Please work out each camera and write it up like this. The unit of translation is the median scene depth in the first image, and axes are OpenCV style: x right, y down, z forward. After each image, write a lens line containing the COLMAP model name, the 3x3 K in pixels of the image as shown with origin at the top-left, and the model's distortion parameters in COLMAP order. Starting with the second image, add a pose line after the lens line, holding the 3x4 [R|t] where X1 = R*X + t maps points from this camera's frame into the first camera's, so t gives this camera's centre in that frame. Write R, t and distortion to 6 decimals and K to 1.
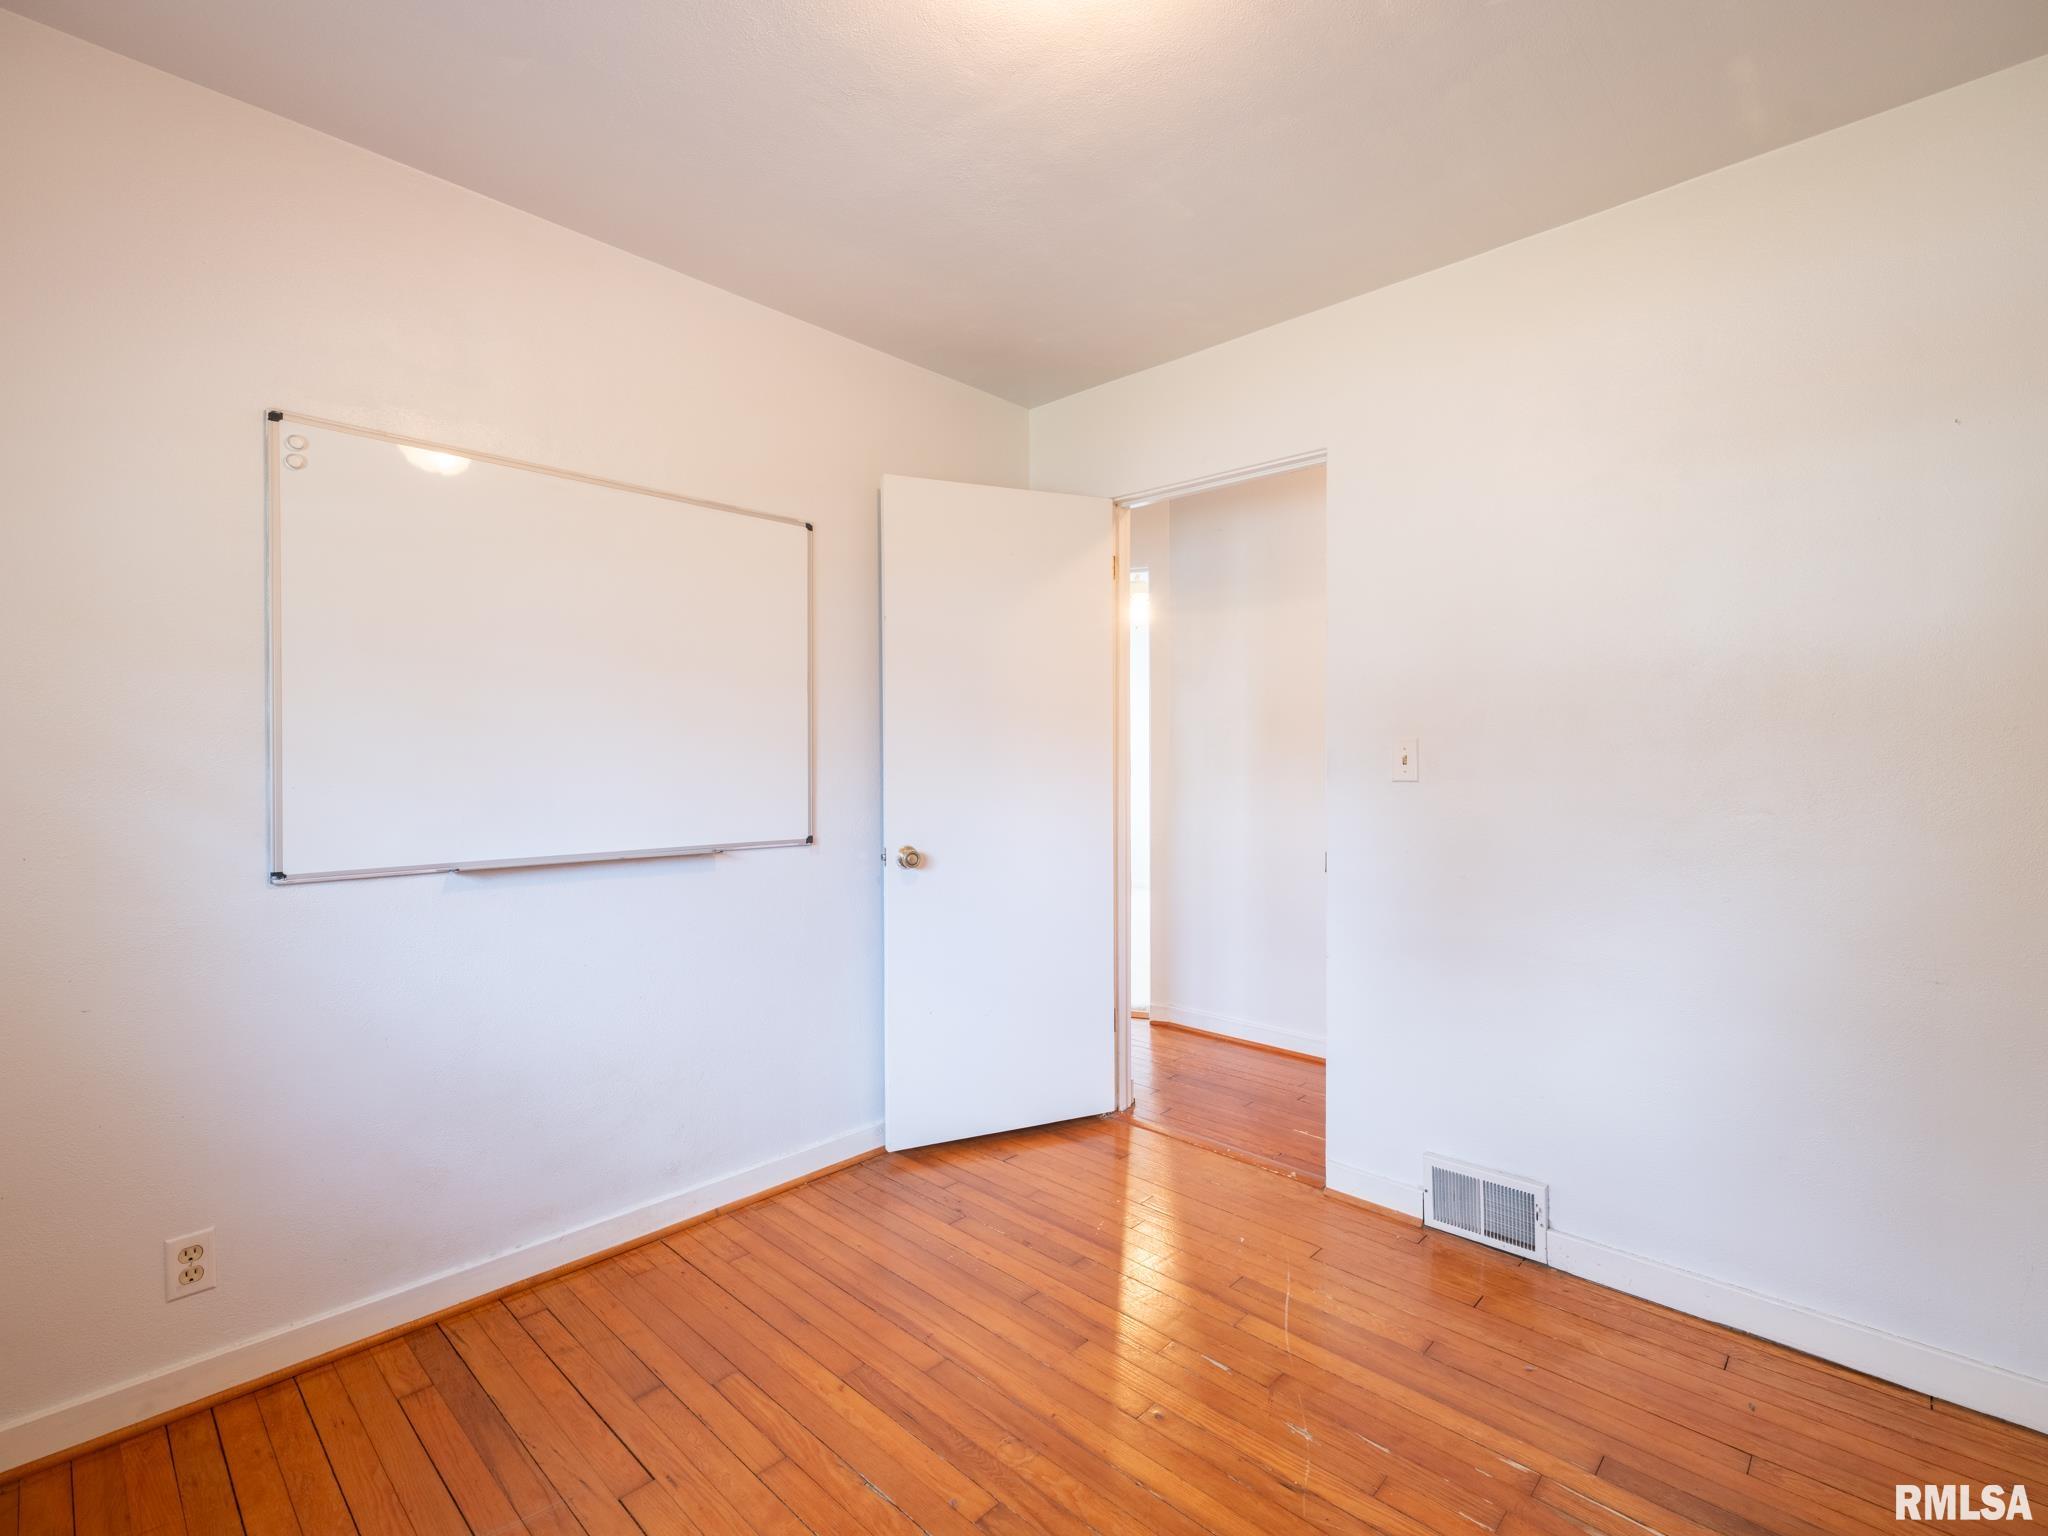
lens RADIAL K [[939.1, 0, 1011.7], [0, 939.1, 768.4], [0, 0, 1]] dist [0.001628, 0.000061]
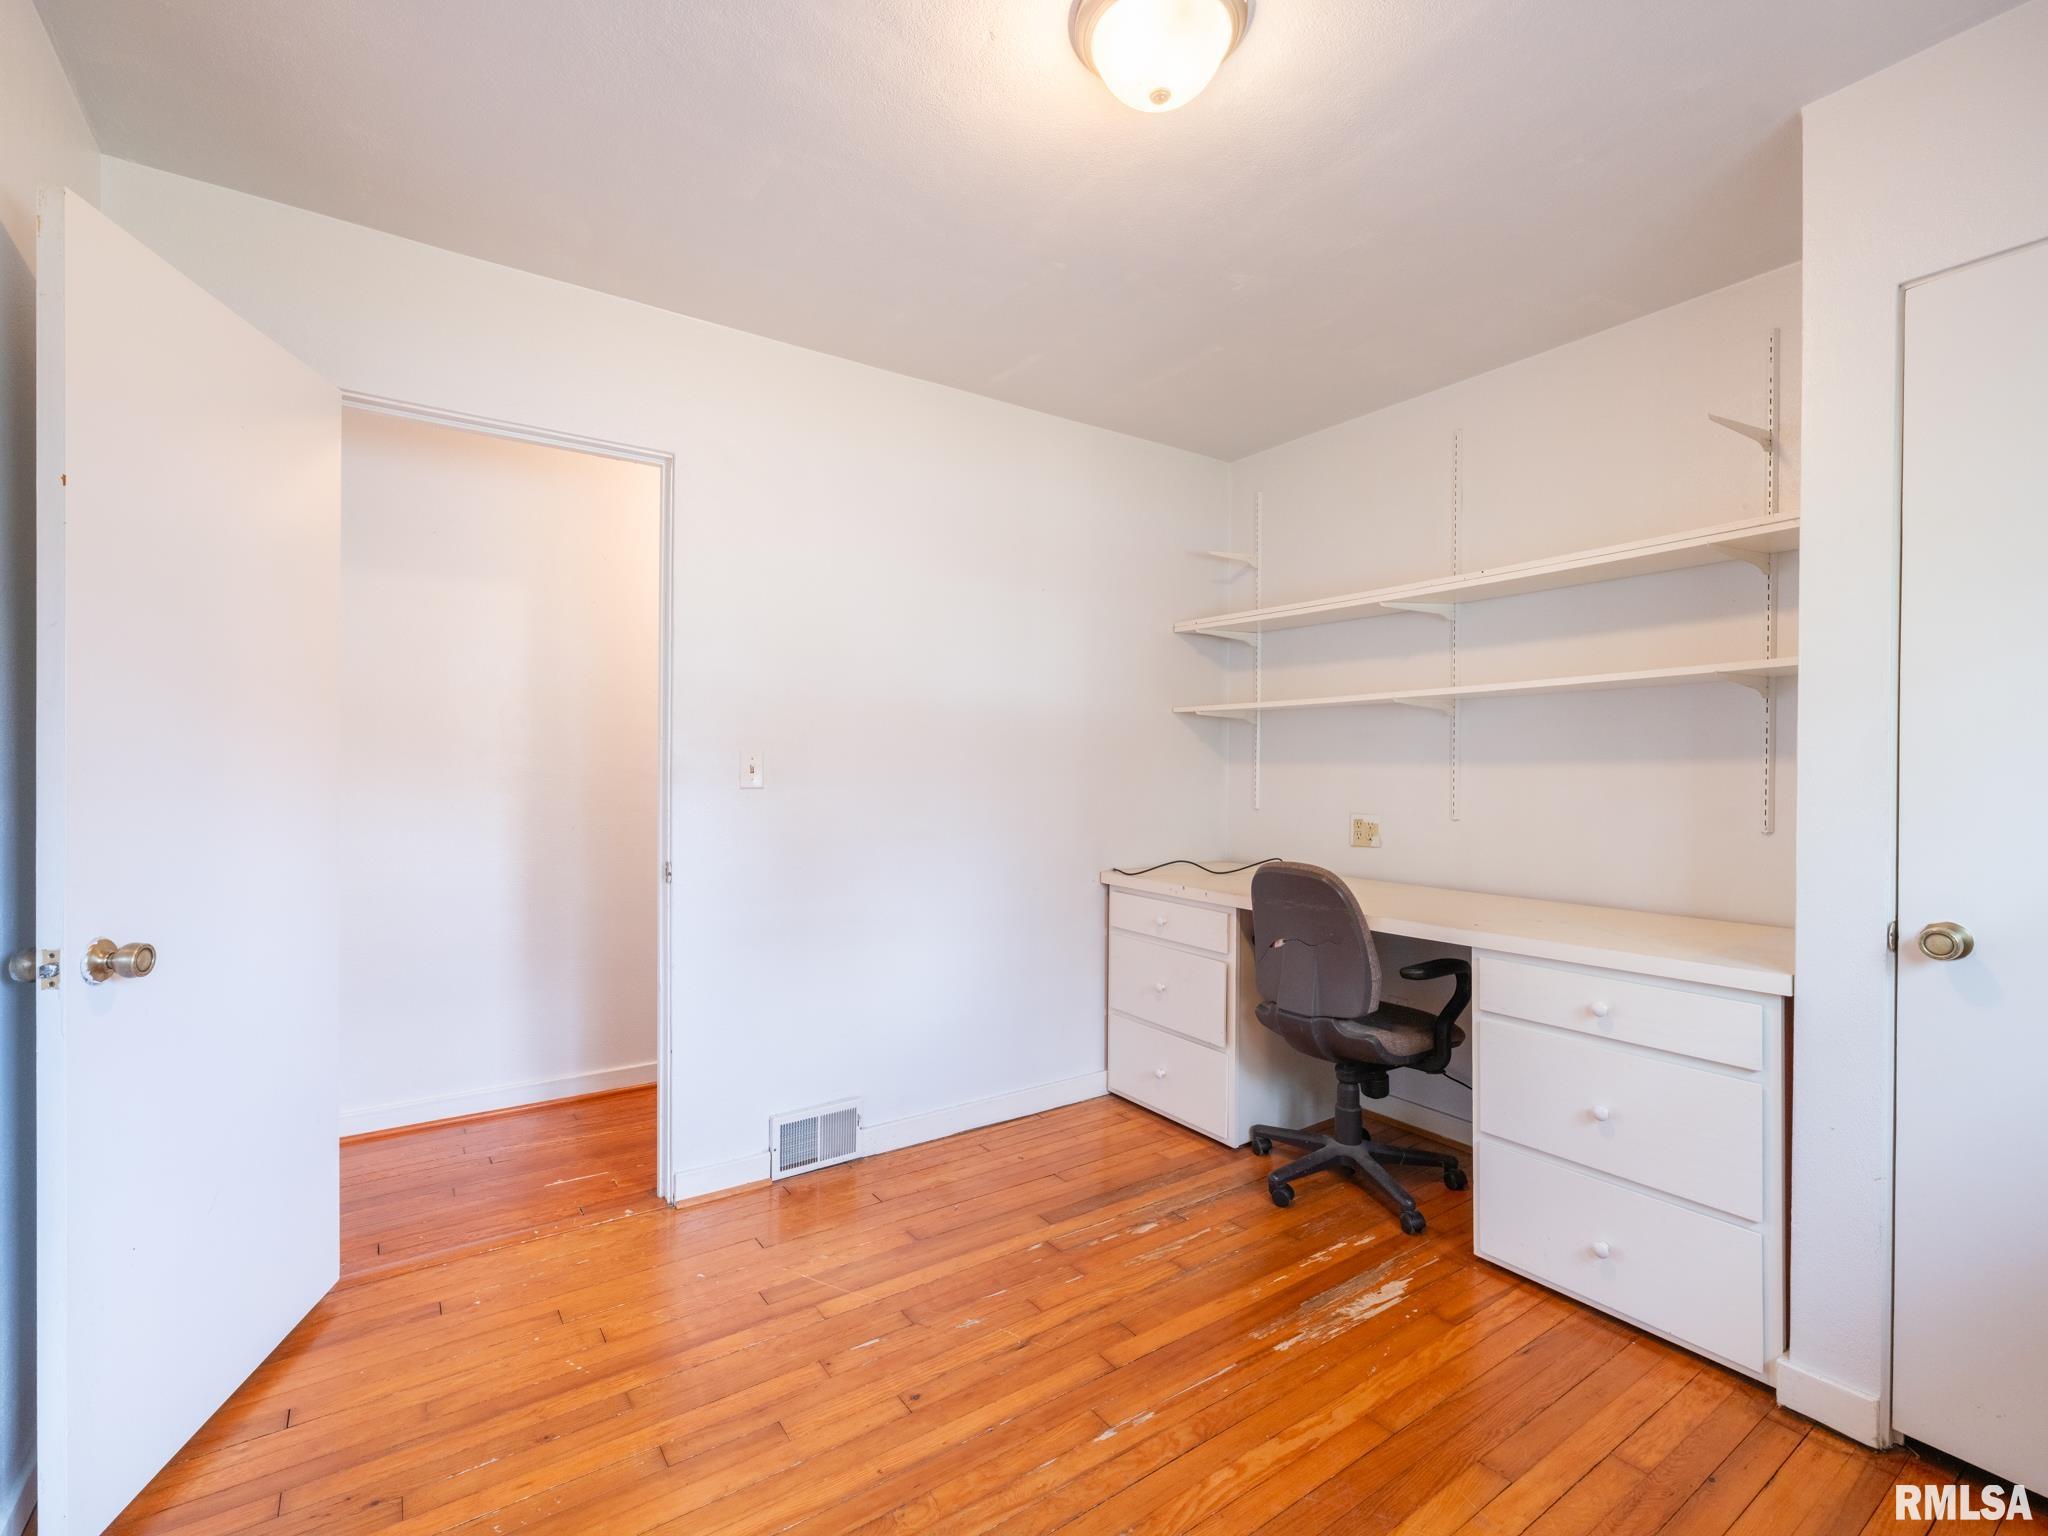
lens RADIAL K [[939.1, 0, 1011.7], [0, 939.1, 768.4], [0, 0, 1]] dist [0.001628, 0.000061]
pose [[0.189096, 0.002303, 0.981956, -0.754583], [0.004476, 0.999985, -0.003208, -0.008270], [-0.981948, 0.005002, 0.189083, 0.610525]]
